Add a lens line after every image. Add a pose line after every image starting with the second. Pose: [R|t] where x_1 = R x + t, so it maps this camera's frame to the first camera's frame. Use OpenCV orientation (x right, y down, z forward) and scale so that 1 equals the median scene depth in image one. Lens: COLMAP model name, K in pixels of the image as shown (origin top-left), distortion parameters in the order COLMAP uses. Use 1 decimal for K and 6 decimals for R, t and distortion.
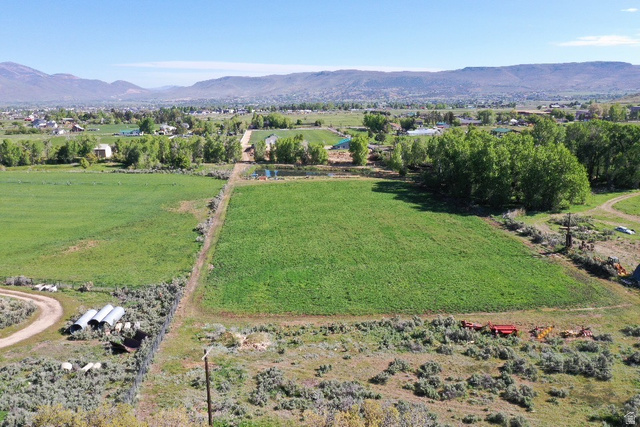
lens RADIAL K [[502.3, 0, 317.3], [0, 502.3, 216.7], [0, 0, 1]] dist [-0.004127, 0.004461]
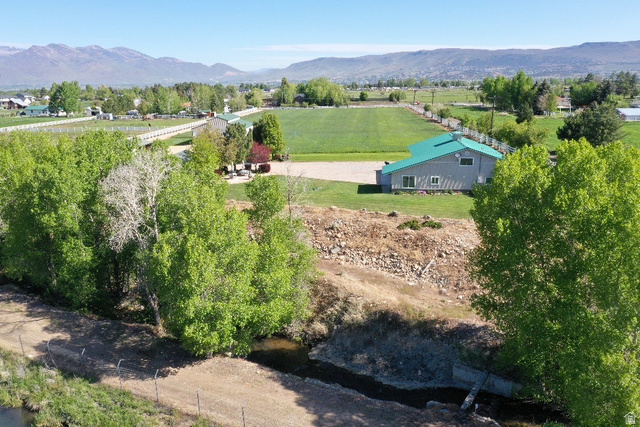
lens RADIAL K [[497.1, 0, 315.9], [0, 497.1, 214.3], [0, 0, 1]] dist [-0.000371, 0.000564]
pose [[0.982243, 0.043467, -0.182511, 0.029811], [-0.037834, 0.998697, 0.034234, -0.090089], [0.183761, -0.026721, 0.982608, 0.549331]]
